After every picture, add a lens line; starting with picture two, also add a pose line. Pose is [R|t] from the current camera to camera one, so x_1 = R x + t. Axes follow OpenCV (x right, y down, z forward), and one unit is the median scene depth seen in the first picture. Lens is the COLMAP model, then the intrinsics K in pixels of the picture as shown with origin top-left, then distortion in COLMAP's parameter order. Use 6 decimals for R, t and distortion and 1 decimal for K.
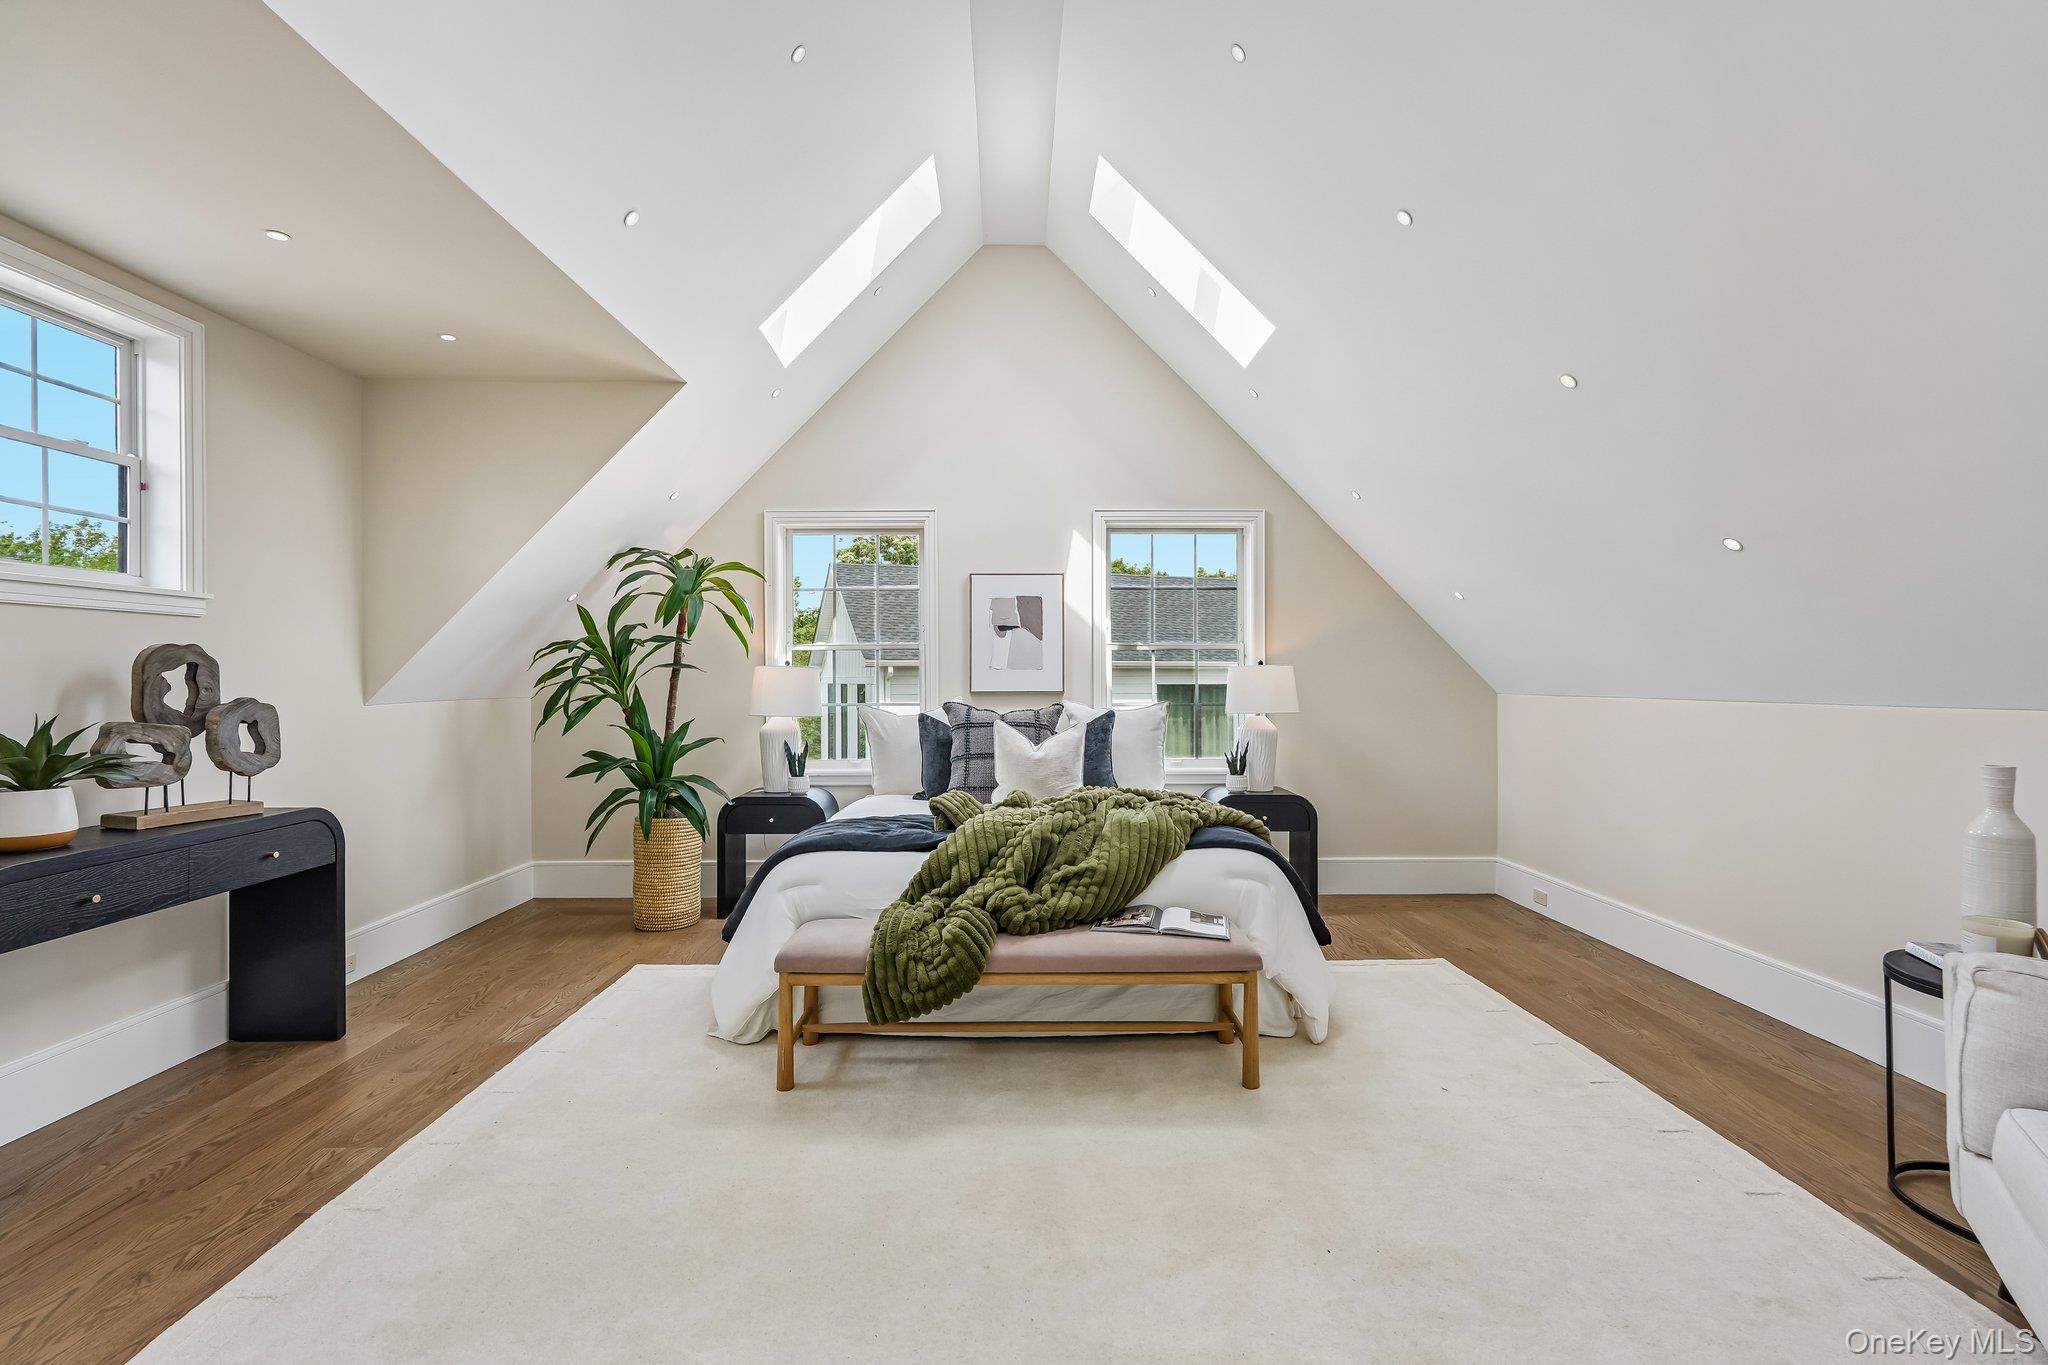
lens RADIAL K [[905.1, 0, 965.9], [0, 905.1, 681.3], [0, 0, 1]] dist [-0.003704, -0.000317]
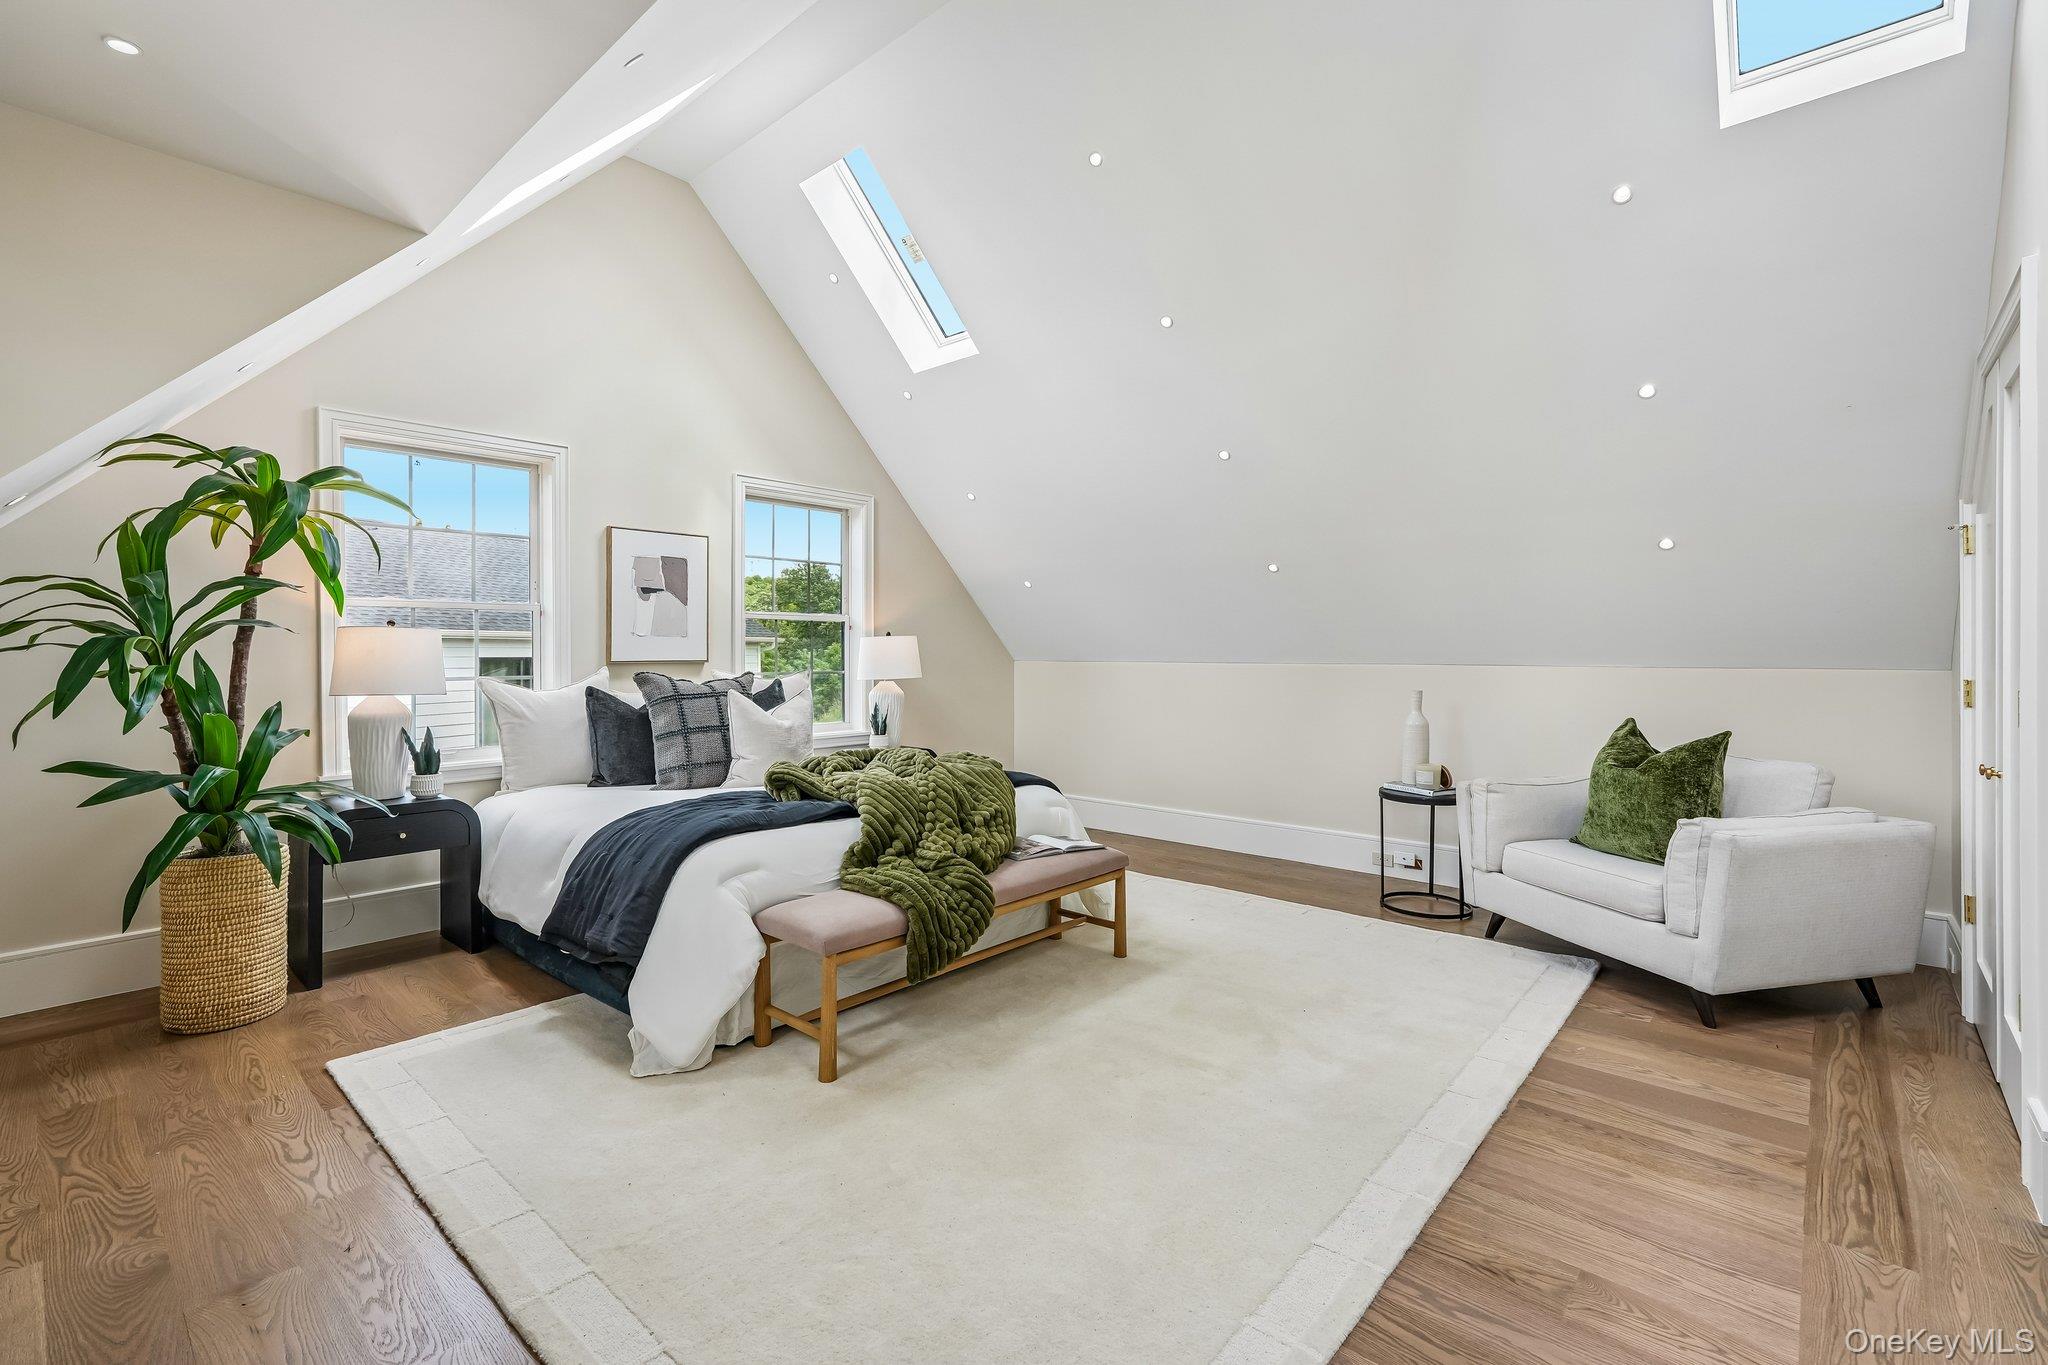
lens RADIAL K [[927.9, 0, 1024.8], [0, 927.9, 647.7], [0, 0, 1]] dist [0.000645, 0.000436]
pose [[0.661719, 0.006328, 0.749725, -0.472406], [0.000192, 0.999963, -0.008609, 0.007394], [-0.749752, 0.005841, 0.661693, 0.126987]]
